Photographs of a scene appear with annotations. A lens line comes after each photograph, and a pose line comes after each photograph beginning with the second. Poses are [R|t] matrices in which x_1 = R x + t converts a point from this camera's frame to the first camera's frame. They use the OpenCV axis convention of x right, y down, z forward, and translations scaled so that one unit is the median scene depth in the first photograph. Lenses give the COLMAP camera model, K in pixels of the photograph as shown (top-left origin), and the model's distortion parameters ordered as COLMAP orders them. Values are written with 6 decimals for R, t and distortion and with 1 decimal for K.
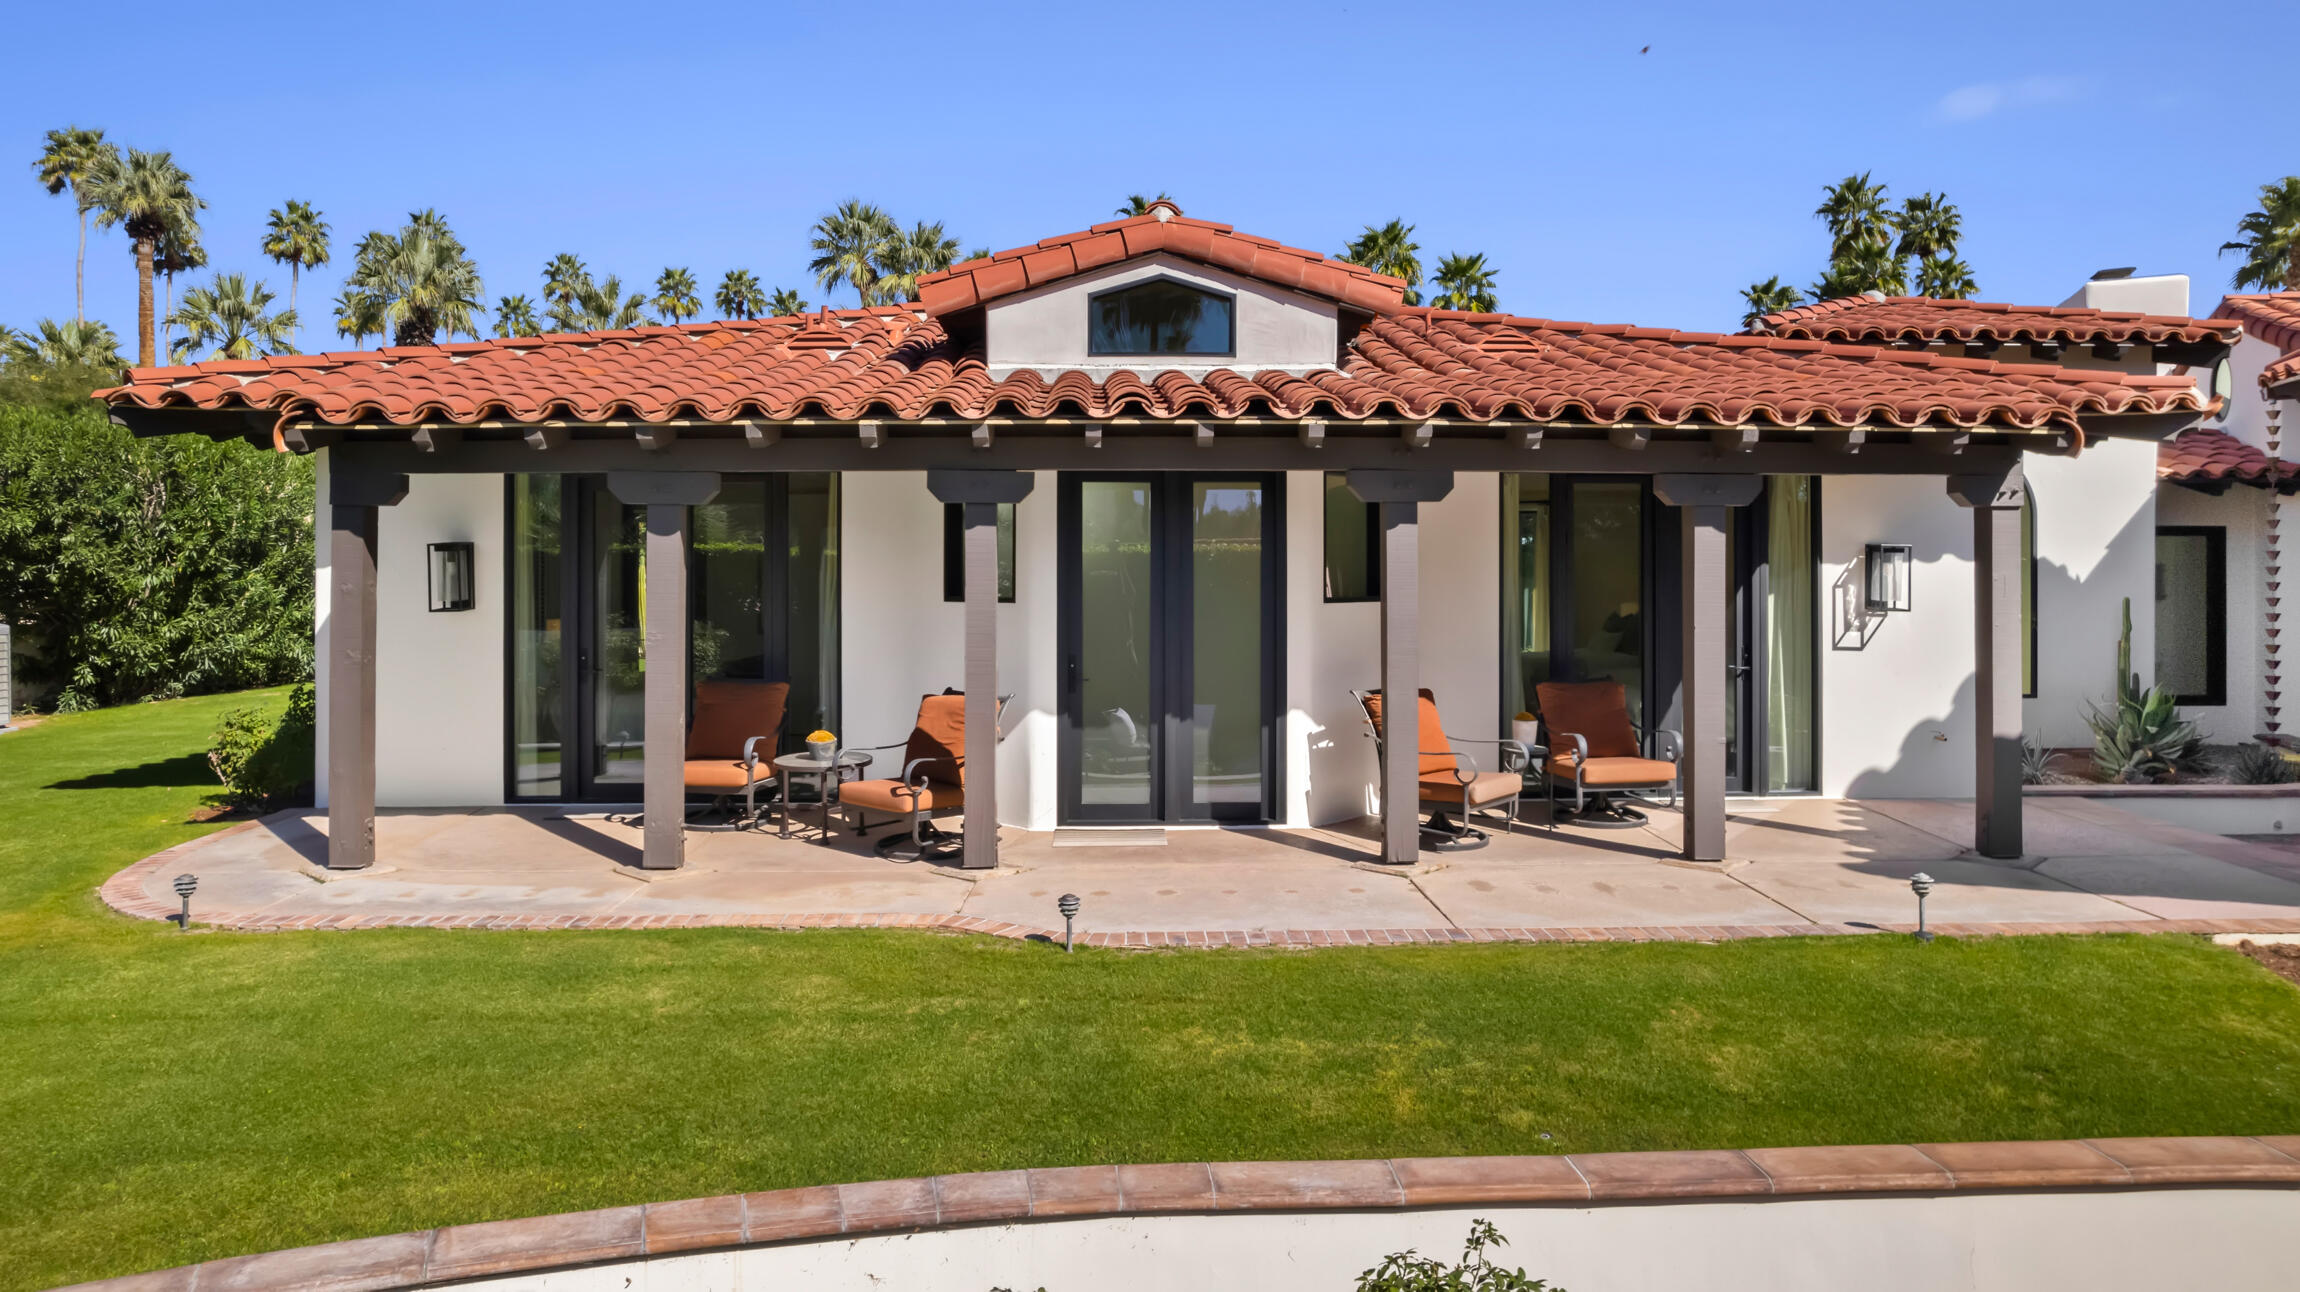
lens RADIAL K [[1490.3, 0, 1148.5], [0, 1490.3, 598.0], [0, 0, 1]] dist [-0.068898, 0.068228]
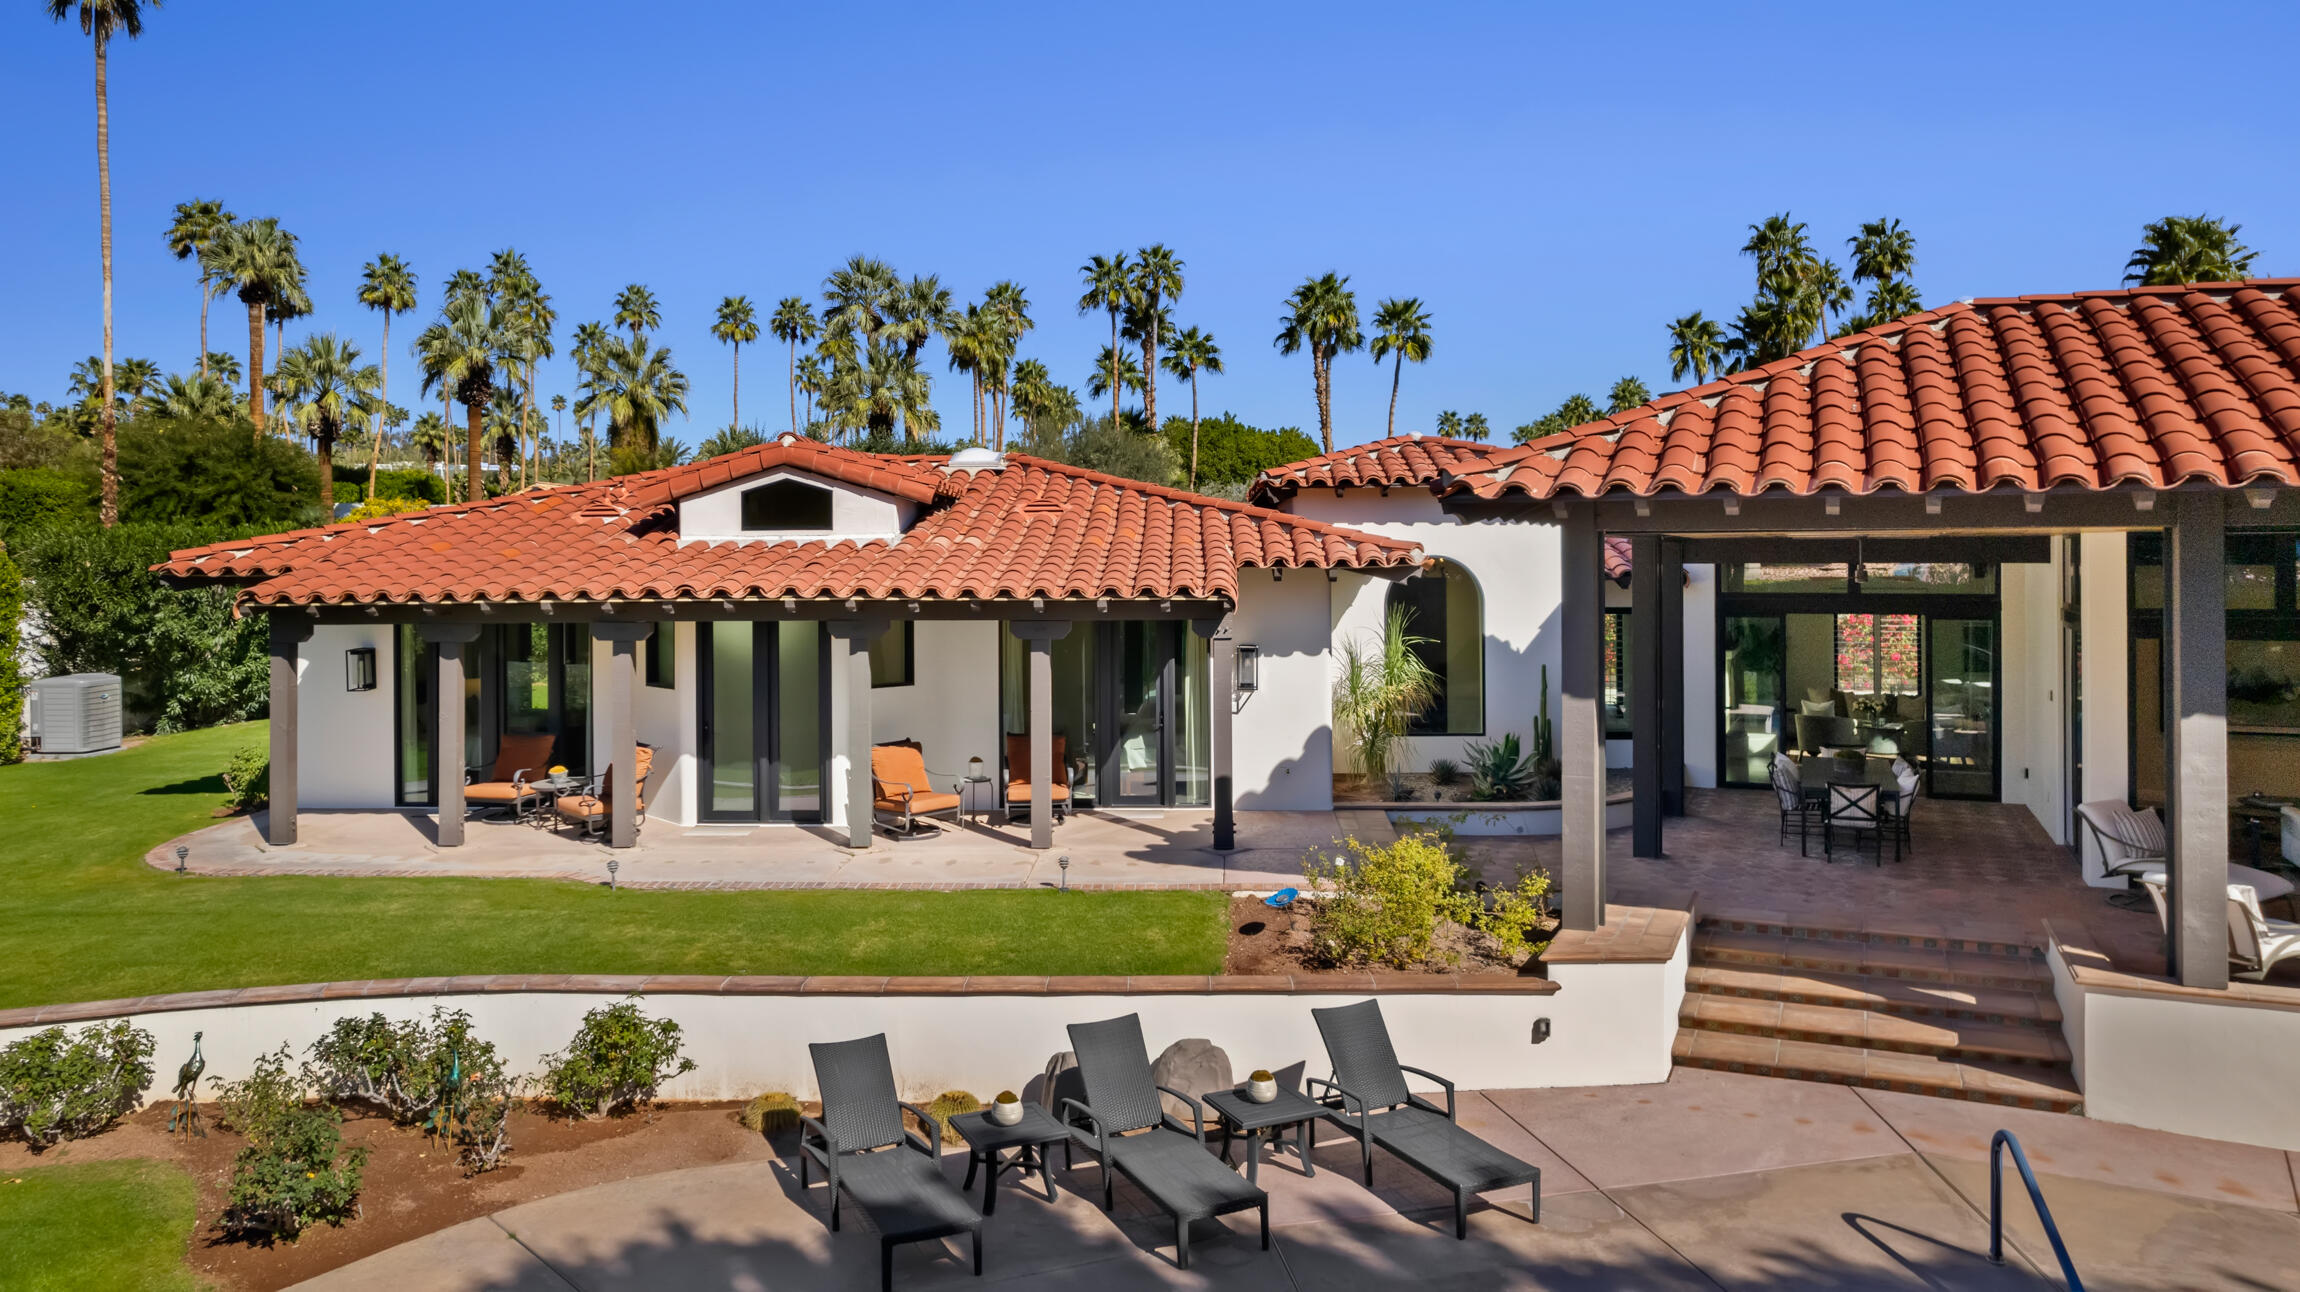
lens RADIAL K [[1490.3, 0, 1148.5], [0, 1490.3, 598.0], [0, 0, 1]] dist [-0.068898, 0.068228]
pose [[0.997743, -0.003948, -0.067027, 0.298841], [0.004490, 0.999958, 0.007947, -0.059661], [0.066992, -0.008230, 0.997720, -0.336269]]
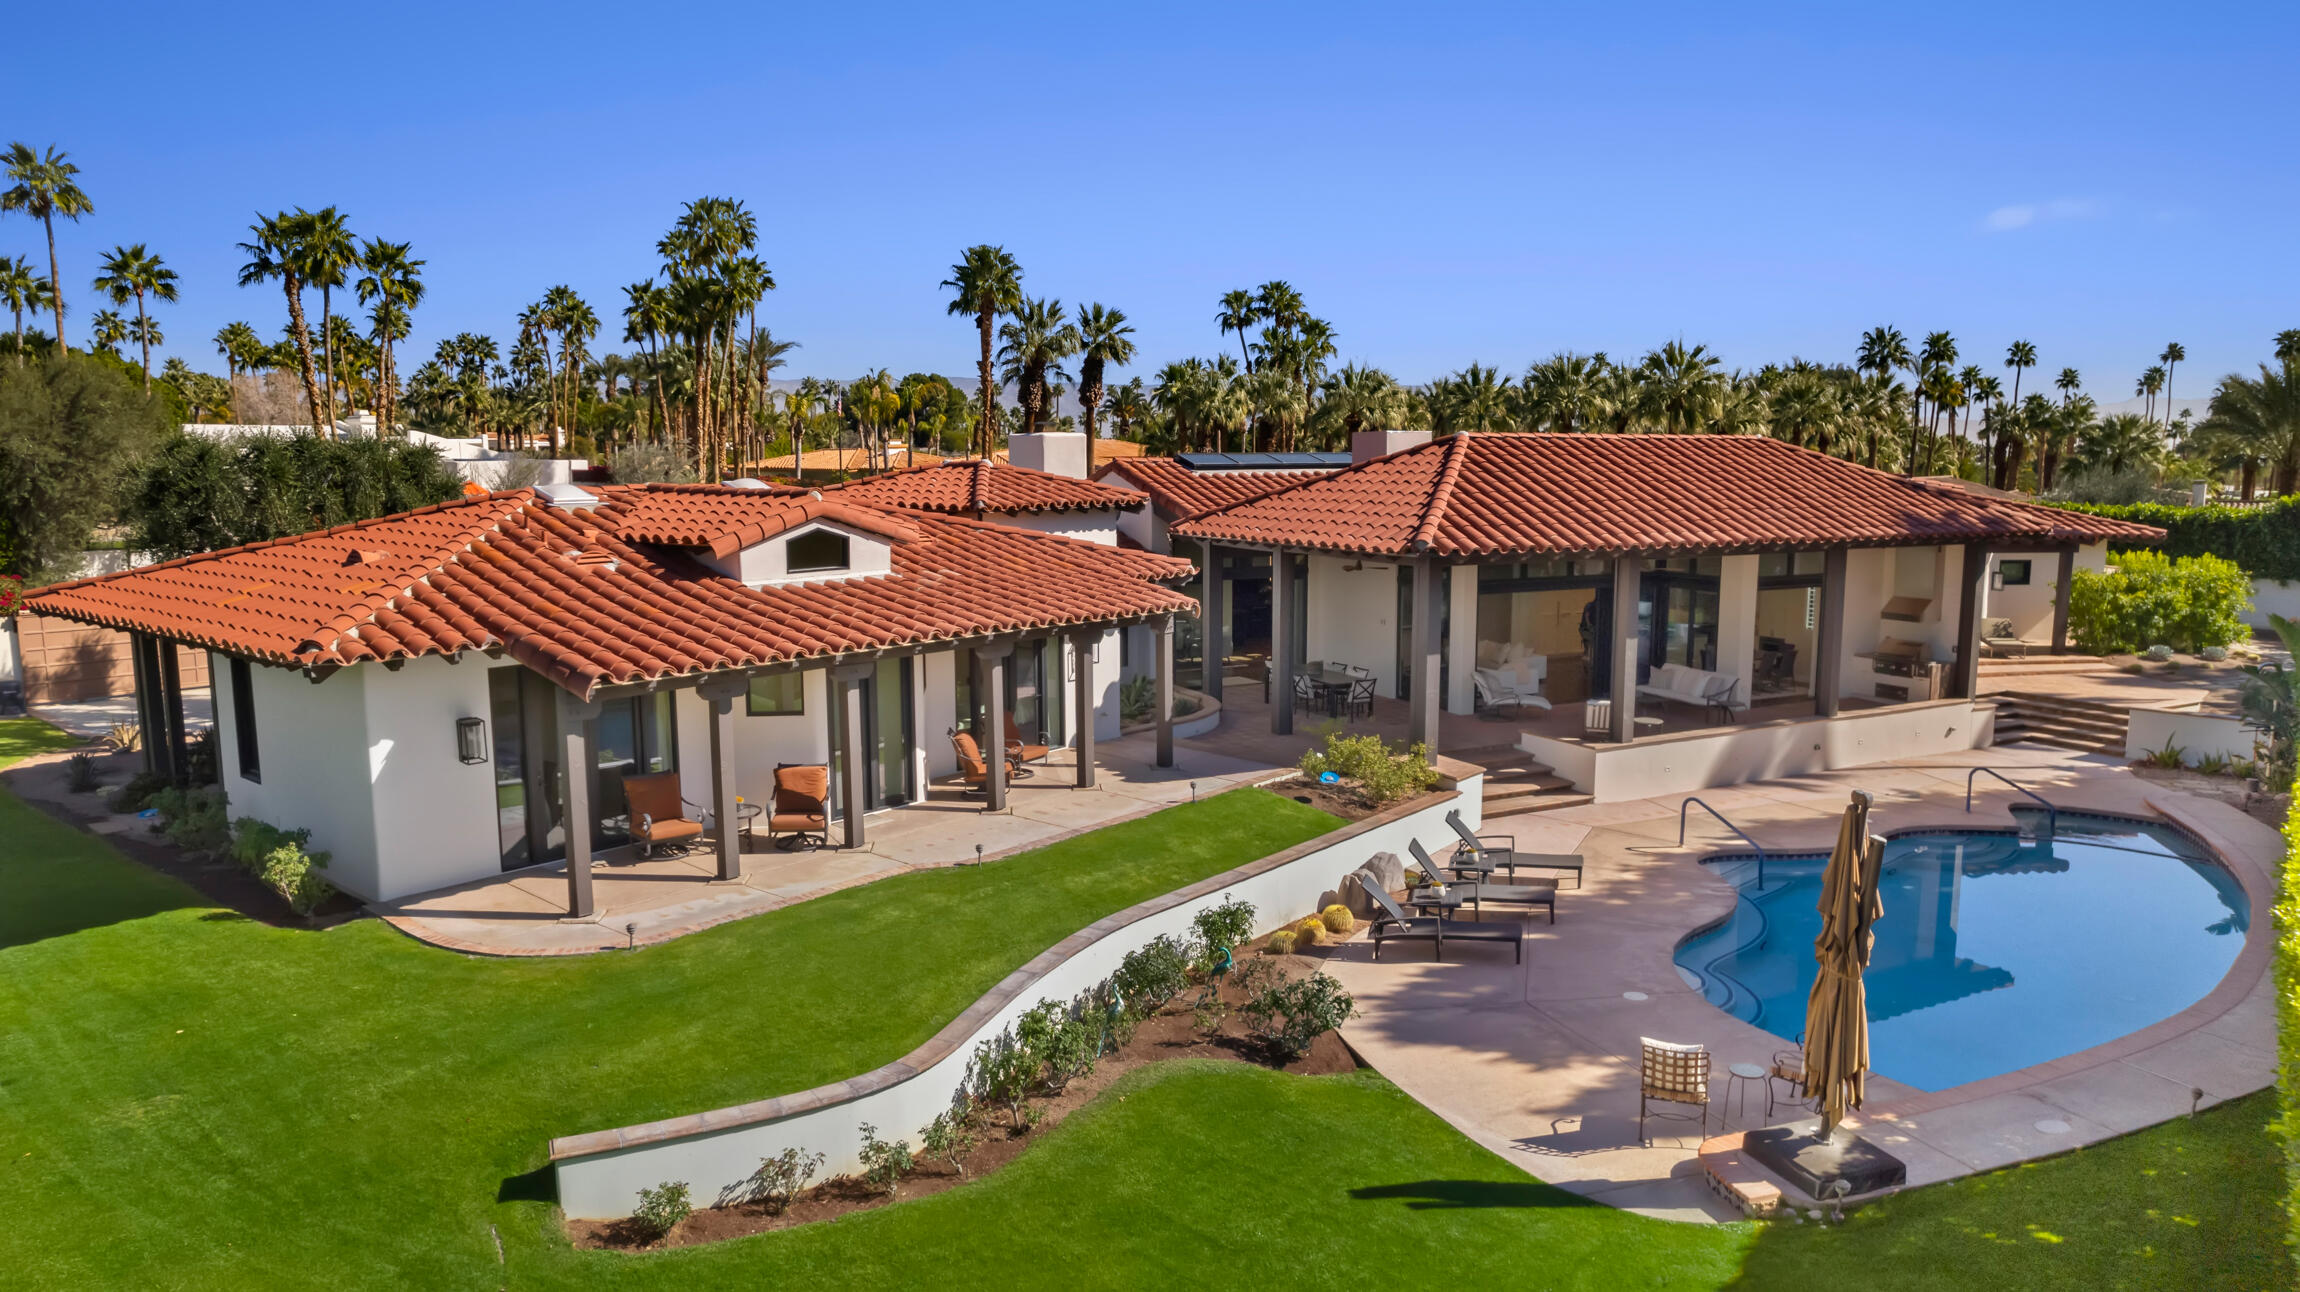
lens RADIAL K [[1490.3, 0, 1148.5], [0, 1490.3, 598.0], [0, 0, 1]] dist [-0.068898, 0.068228]
pose [[0.668010, -0.074675, 0.740396, -0.664210], [0.018477, 0.996310, 0.083816, -0.165784], [-0.743923, -0.042309, 0.666924, -0.346681]]
